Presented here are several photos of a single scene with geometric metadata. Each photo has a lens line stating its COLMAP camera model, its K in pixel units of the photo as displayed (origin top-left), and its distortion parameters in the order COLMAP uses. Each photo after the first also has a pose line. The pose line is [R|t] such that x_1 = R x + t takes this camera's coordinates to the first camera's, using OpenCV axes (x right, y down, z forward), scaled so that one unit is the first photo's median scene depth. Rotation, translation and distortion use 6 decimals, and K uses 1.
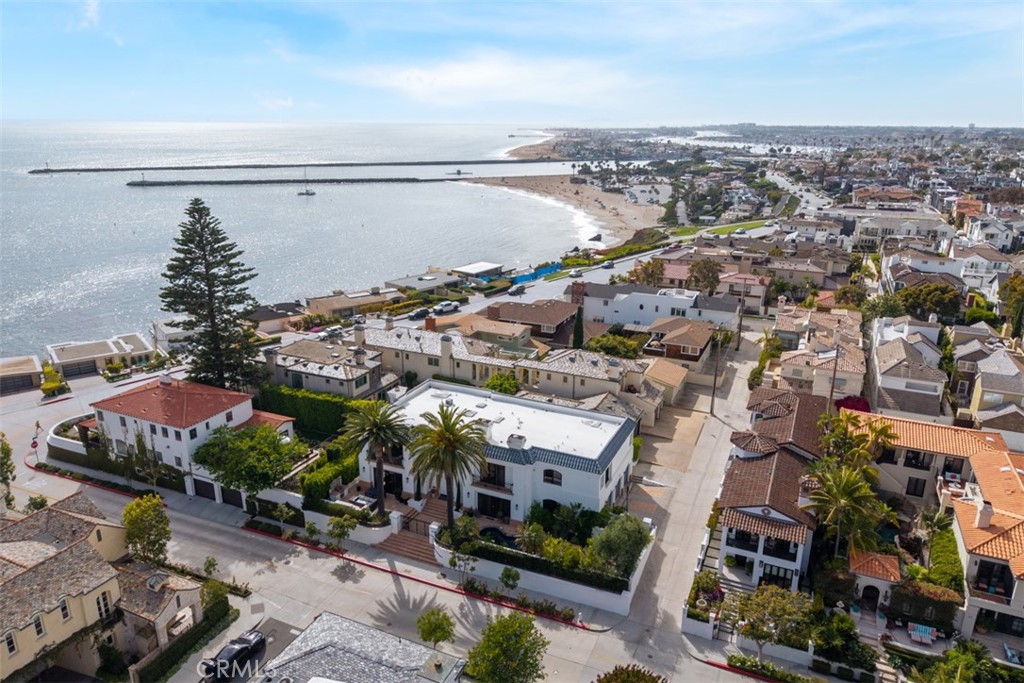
lens RADIAL K [[678.6, 0, 513.0], [0, 678.6, 357.9], [0, 0, 1]] dist [0.052978, -0.072310]
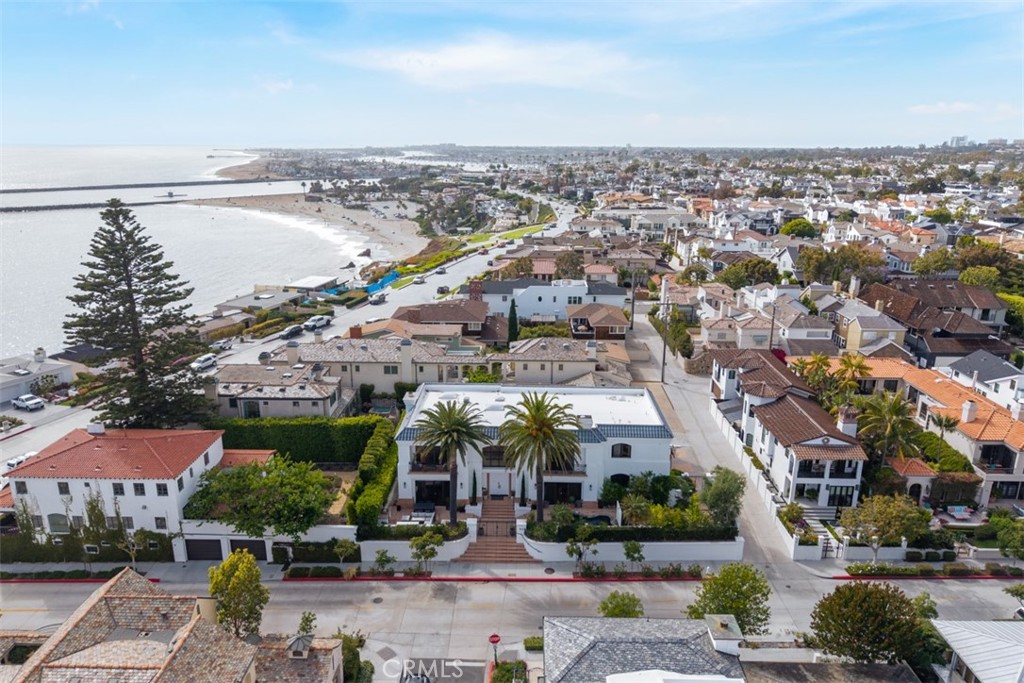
lens RADIAL K [[678.6, 0, 513.0], [0, 678.6, 357.9], [0, 0, 1]] dist [0.052978, -0.072310]
pose [[0.918380, -0.121449, 0.376602, -0.346635], [0.131642, 0.991296, -0.001342, 0.014285], [-0.373161, 0.050809, 0.926374, 0.088507]]
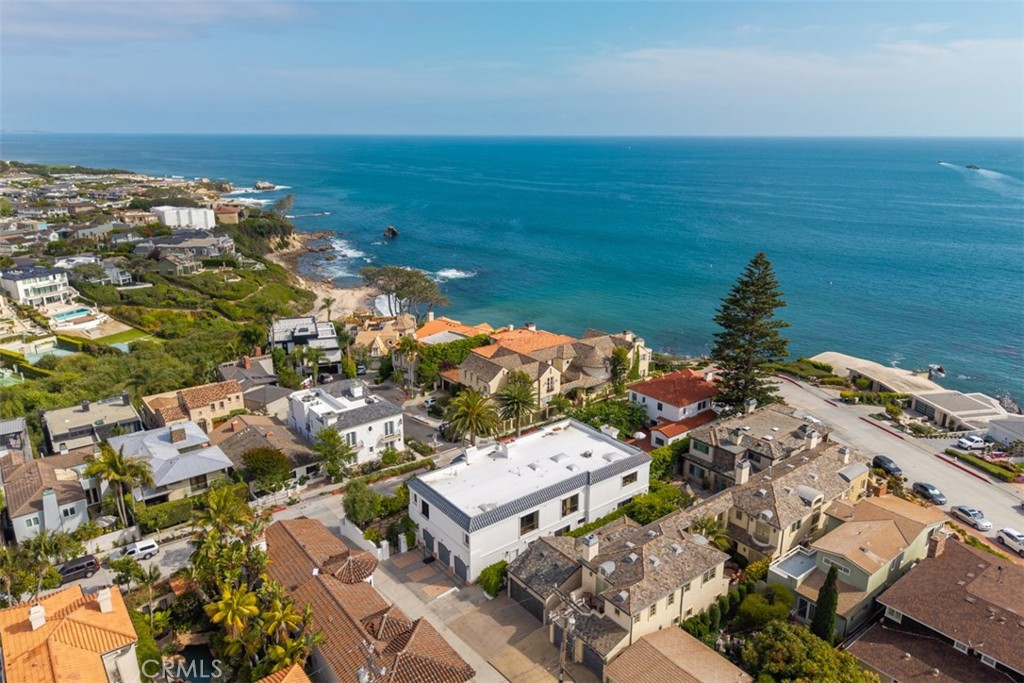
lens RADIAL K [[678.6, 0, 513.0], [0, 678.6, 357.9], [0, 0, 1]] dist [0.052978, -0.072310]
pose [[-0.463342, 0.268098, -0.844652, 0.744395], [-0.293135, 0.853115, 0.431586, -0.445786], [0.836293, 0.447569, -0.316695, 1.062812]]
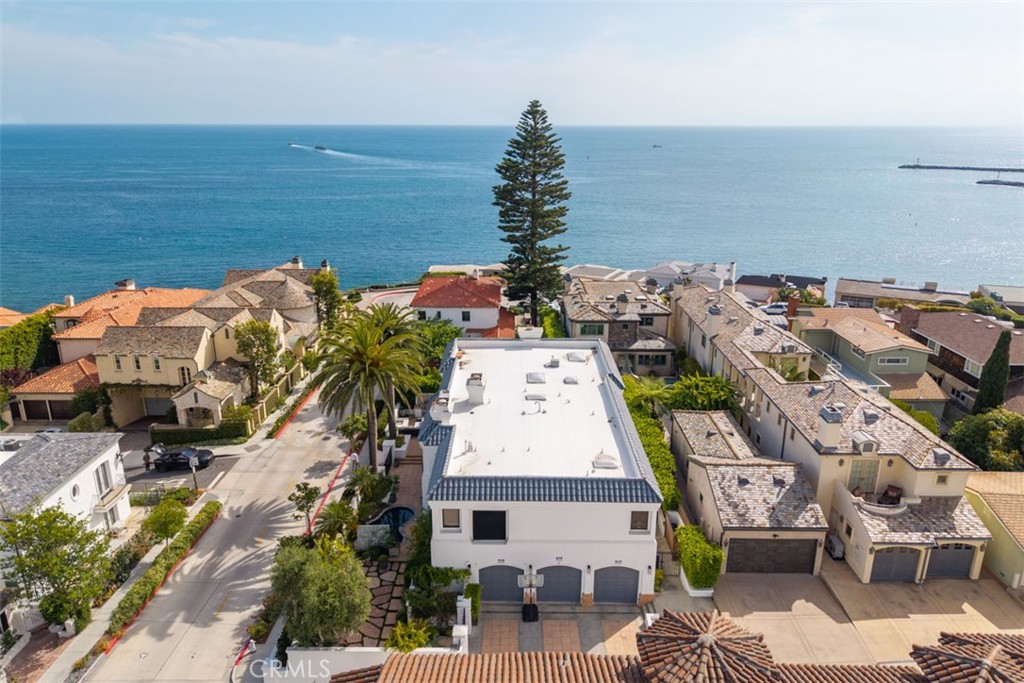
lens RADIAL K [[678.6, 0, 513.0], [0, 678.6, 357.9], [0, 0, 1]] dist [0.052978, -0.072310]
pose [[0.407306, 0.288579, -0.866501, 0.456882], [-0.296406, 0.939179, 0.173455, -0.046221], [0.863855, 0.186187, 0.468070, 0.567994]]
